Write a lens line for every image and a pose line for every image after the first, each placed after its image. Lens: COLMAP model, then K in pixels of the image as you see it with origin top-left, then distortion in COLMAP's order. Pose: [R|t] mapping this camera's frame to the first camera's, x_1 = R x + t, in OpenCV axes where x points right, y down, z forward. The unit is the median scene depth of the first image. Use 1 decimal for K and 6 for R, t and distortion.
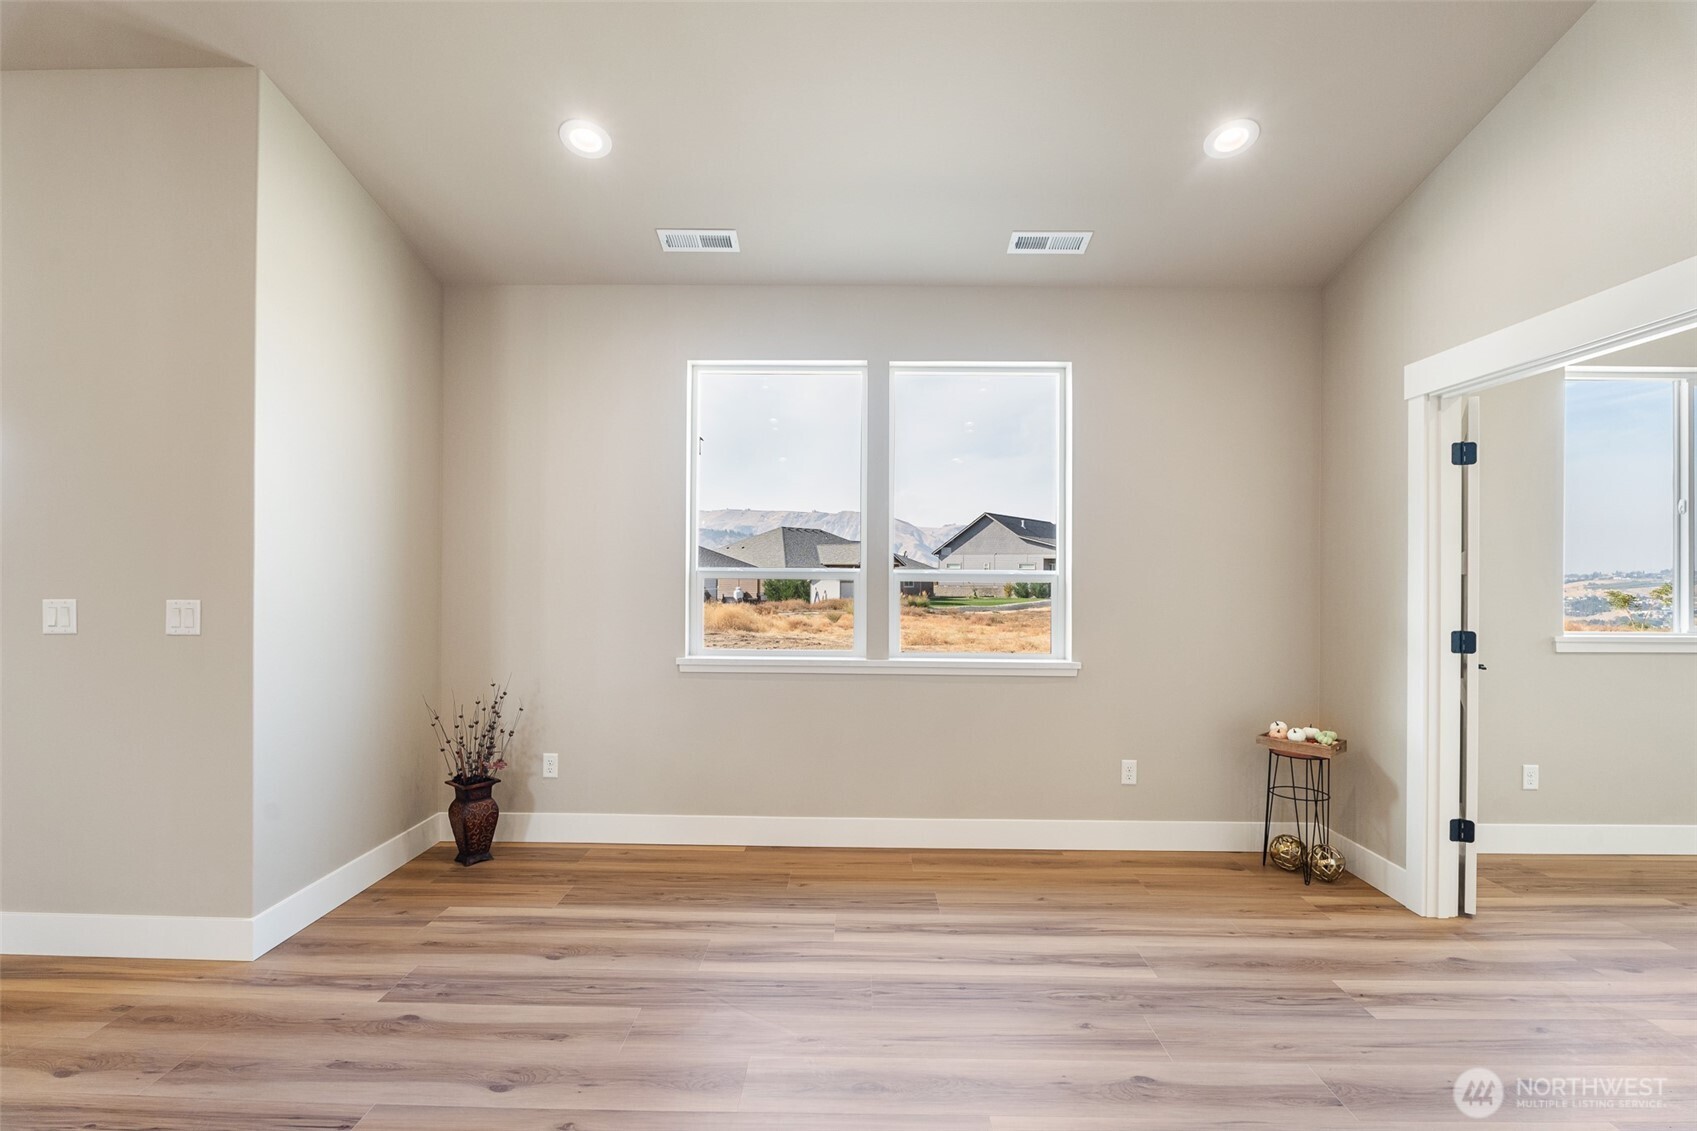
lens RADIAL K [[796.4, 0, 852.5], [0, 796.4, 569.8], [0, 0, 1]] dist [-0.013228, 0.000049]
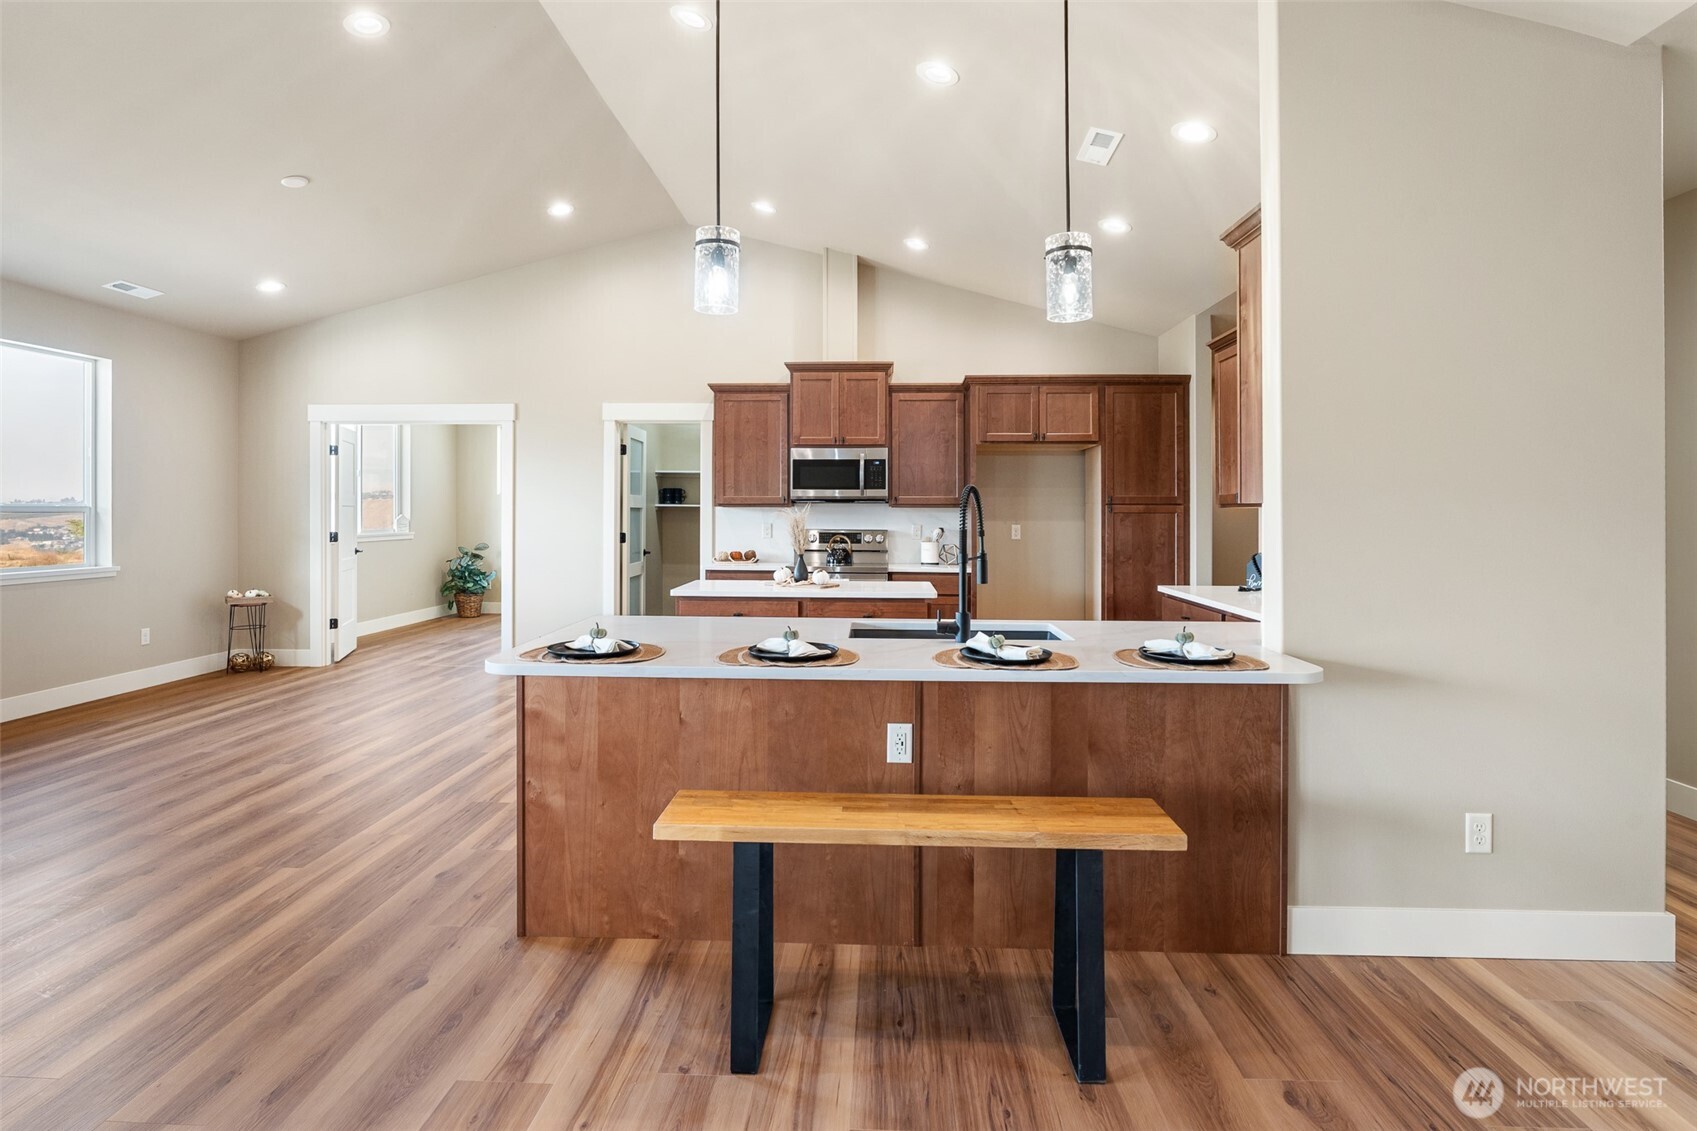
lens RADIAL K [[870.9, 0, 849.5], [0, 870.9, 510.6], [0, 0, 1]] dist [-0.004895, -0.000632]
pose [[0.027080, -0.007557, 0.999605, -1.387993], [-0.007014, 0.999945, 0.007750, -0.010067], [-0.999609, -0.007221, 0.027026, -0.427501]]
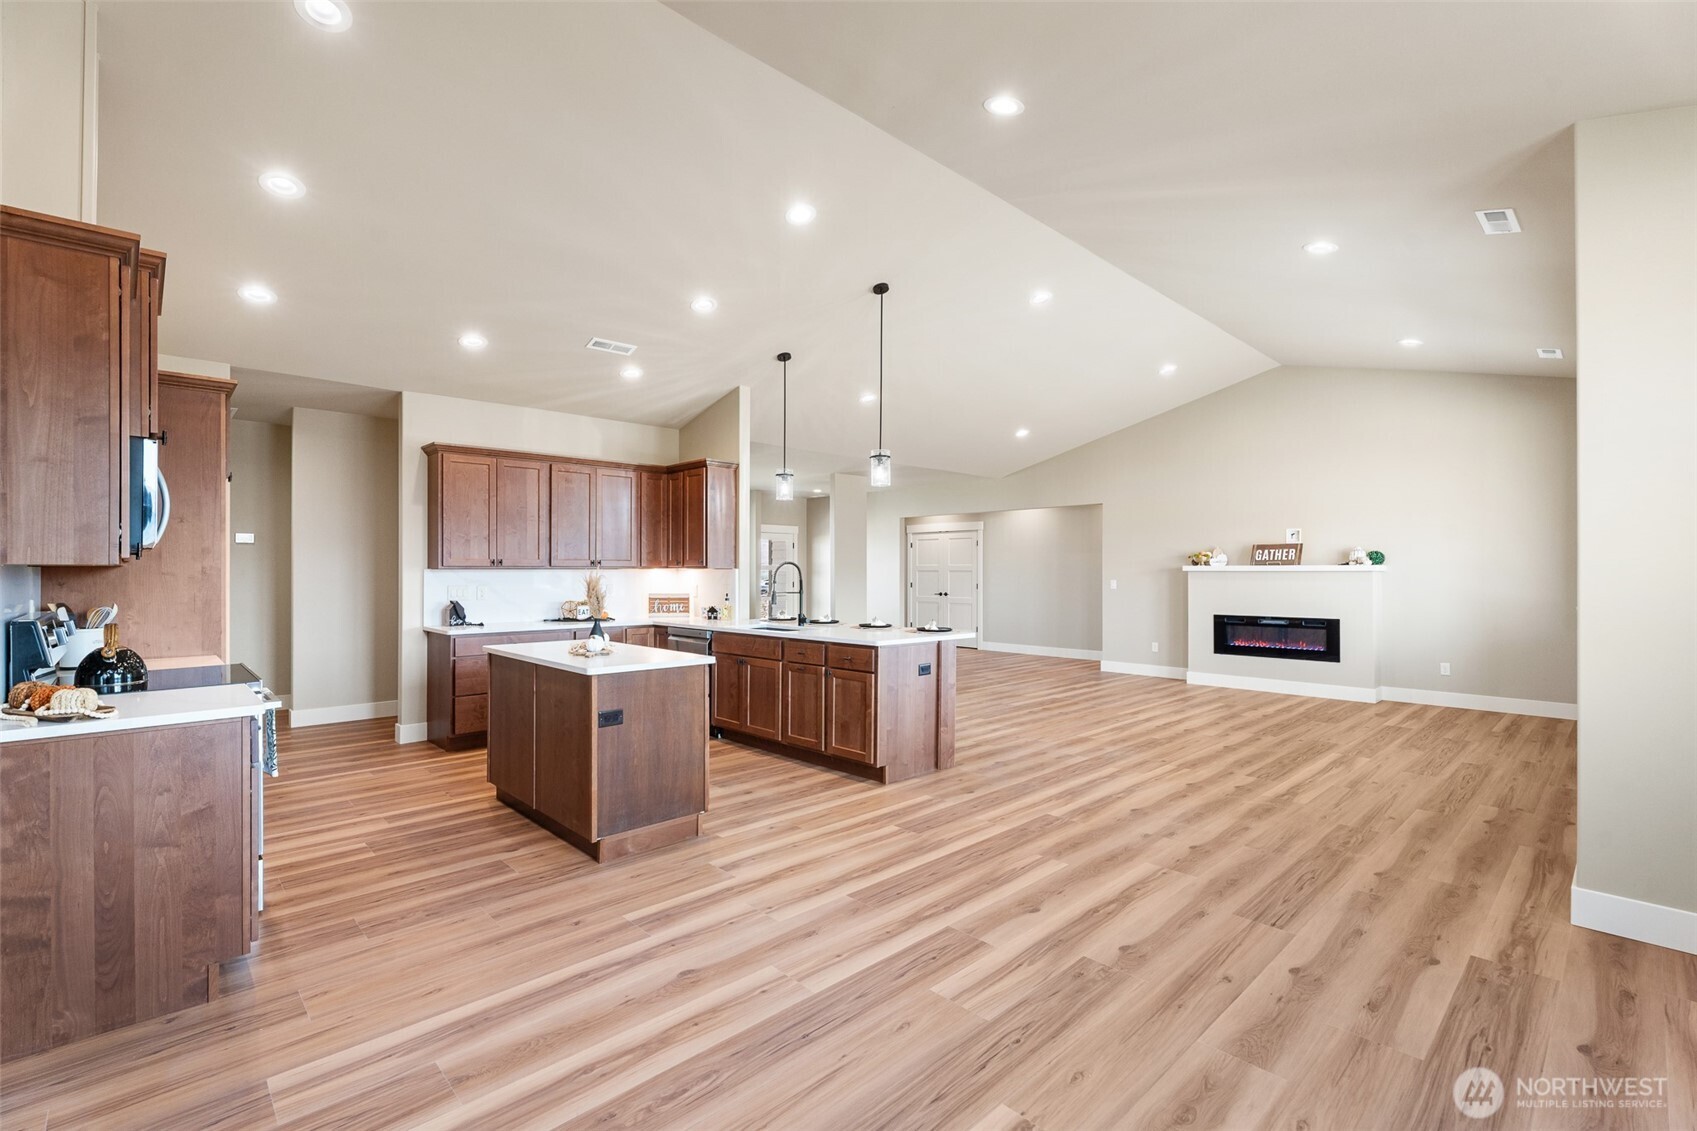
lens RADIAL K [[751.9, 0, 848.5], [0, 751.9, 565.5], [0, 0, 1]] dist [0.000552, 0.000017]
pose [[-0.717565, -0.012940, -0.696371, 0.553221], [-0.004117, 0.999889, -0.014339, 0.004896], [0.696479, -0.007422, -0.717539, 0.801839]]
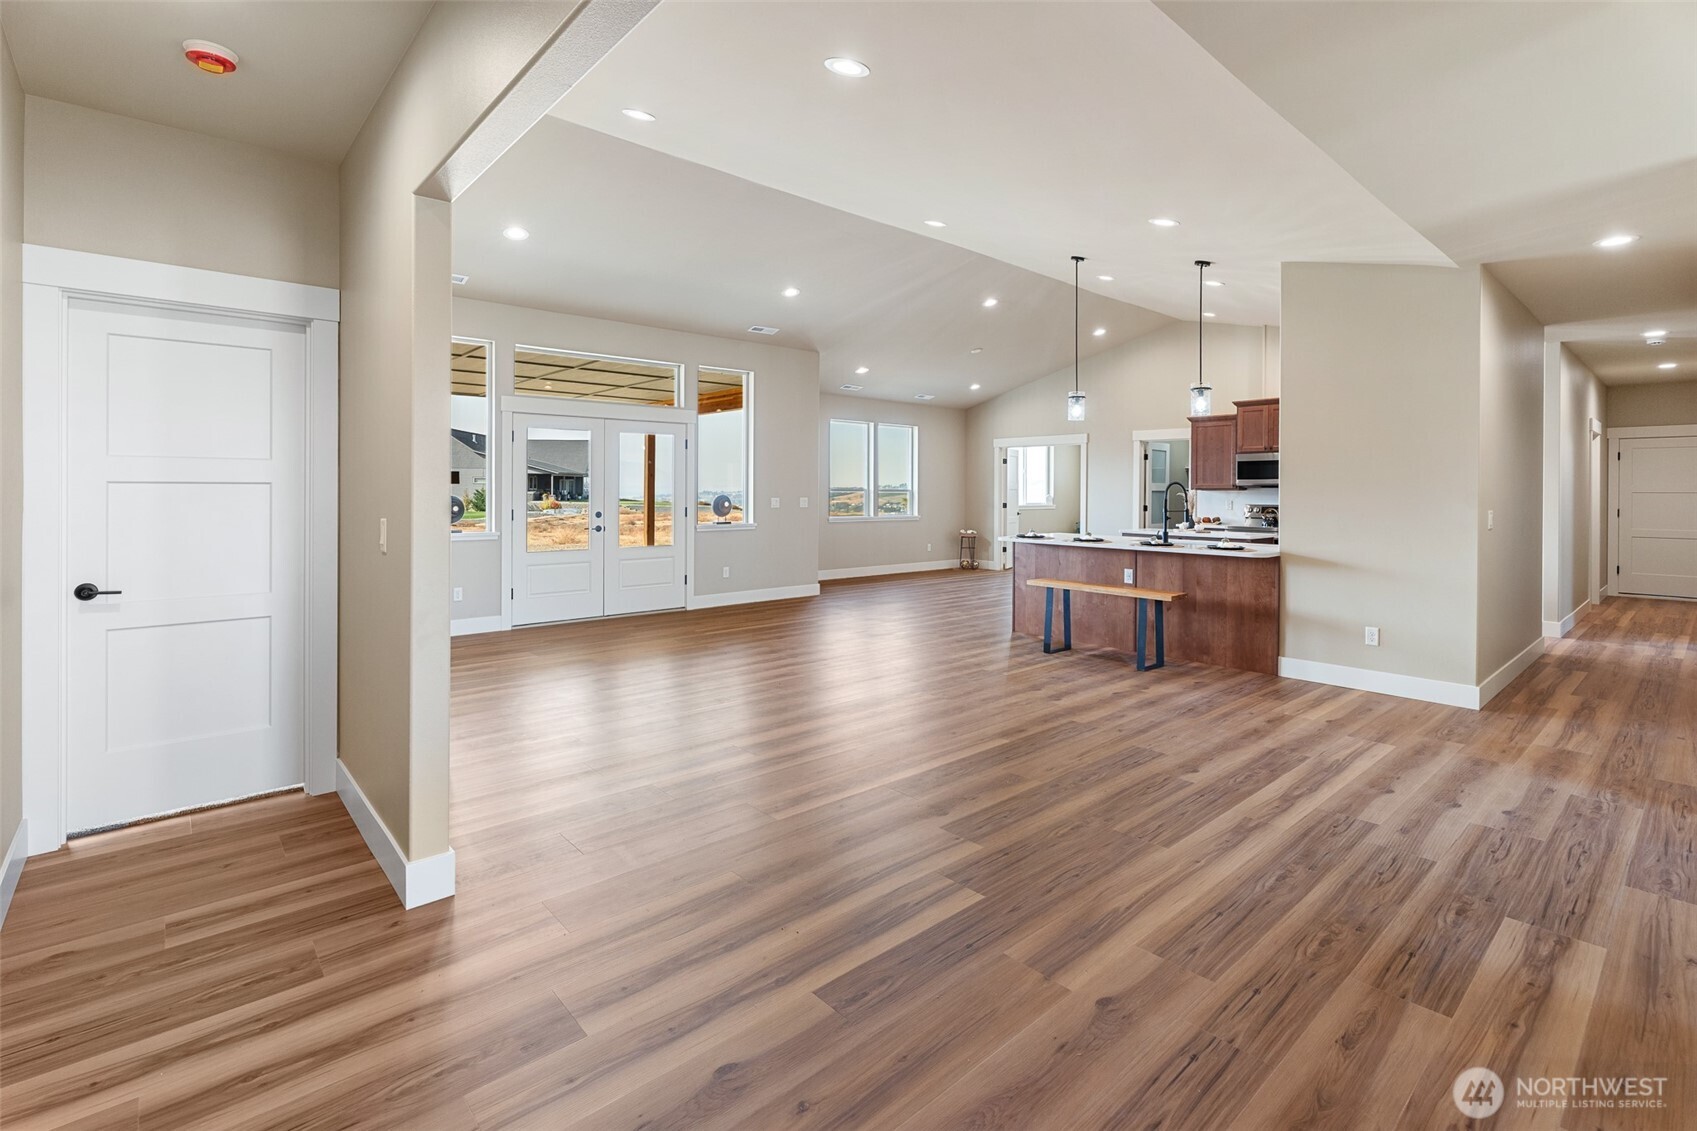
lens RADIAL K [[789.8, 0, 850.4], [0, 789.8, 492.7], [0, 0, 1]] dist [-0.002191, -0.000222]
pose [[0.736660, -0.004600, 0.676248, -2.401939], [-0.003632, 0.999936, 0.010758, -0.019307], [-0.676254, -0.010381, 0.736596, -1.394728]]
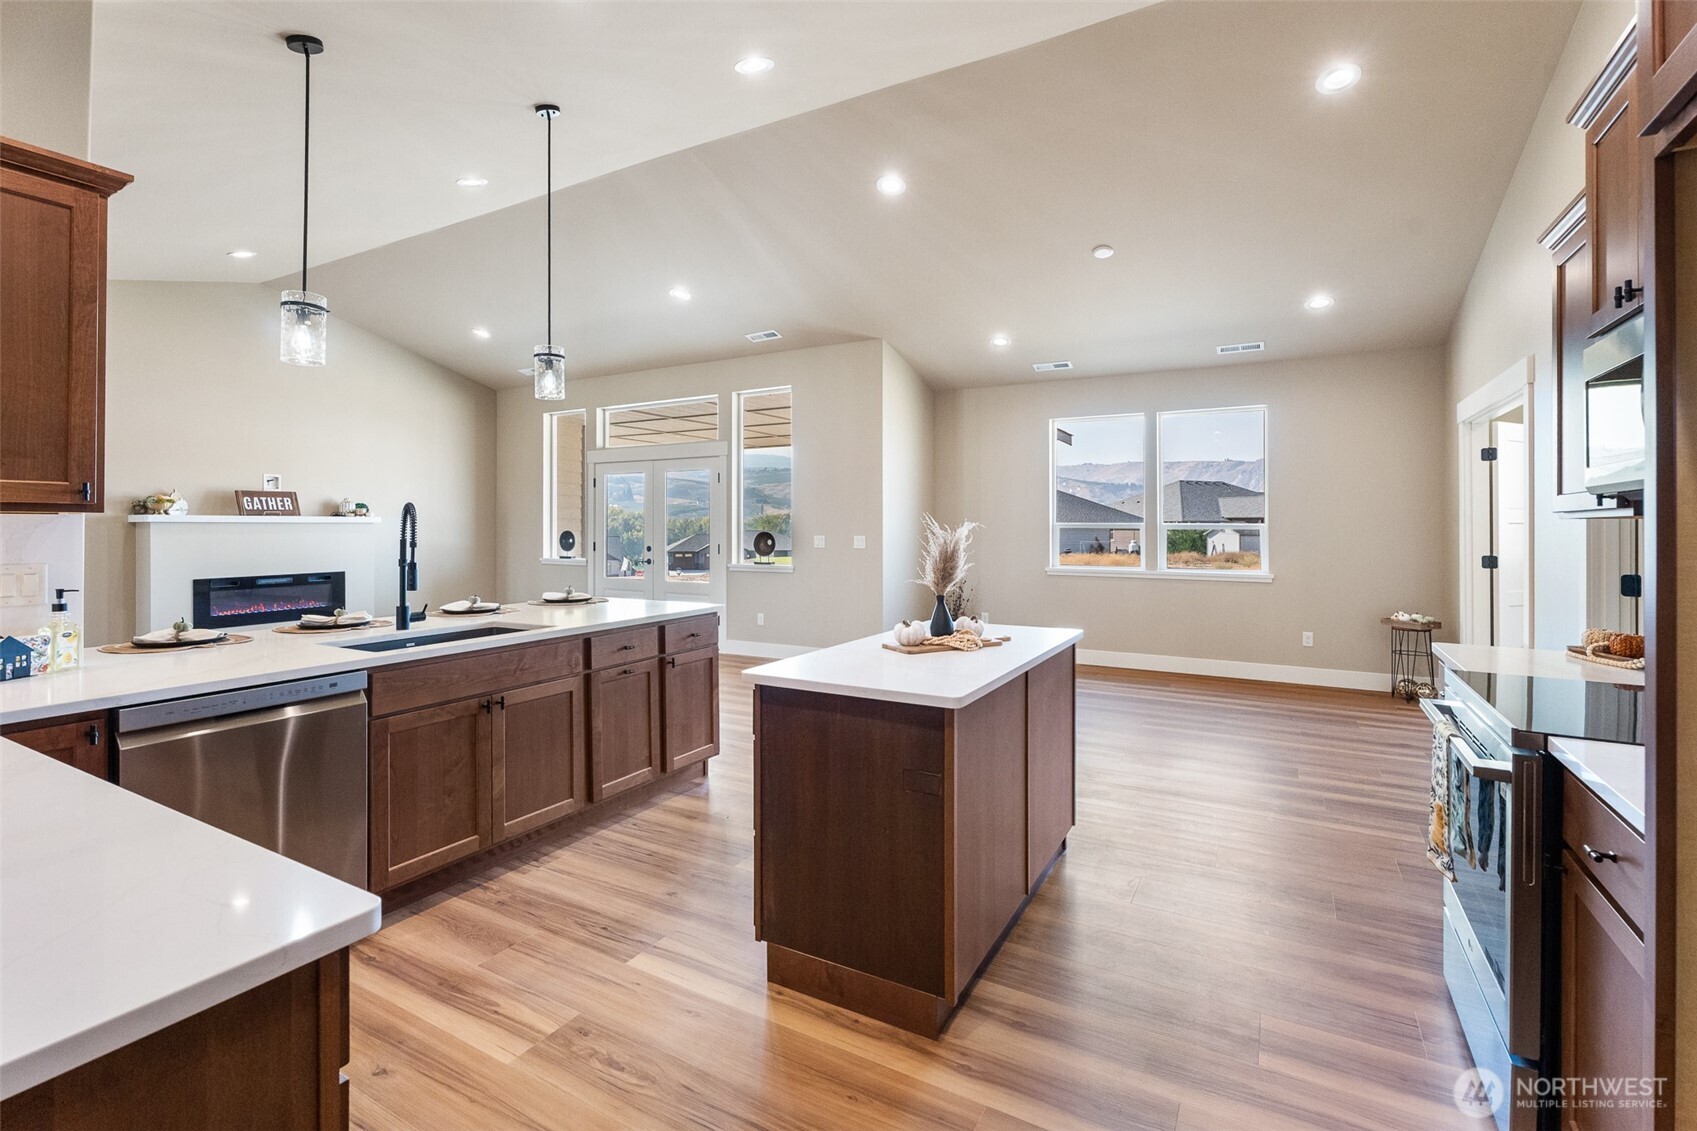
lens RADIAL K [[763.8, 0, 844.4], [0, 763.8, 522.4], [0, 0, 1]] dist [-0.000849, 0.000436]
pose [[0.871807, -0.007572, -0.489790, 0.312776], [0.006474, 0.999971, -0.003937, 0.001084], [0.489806, 0.000261, 0.871831, -1.028744]]
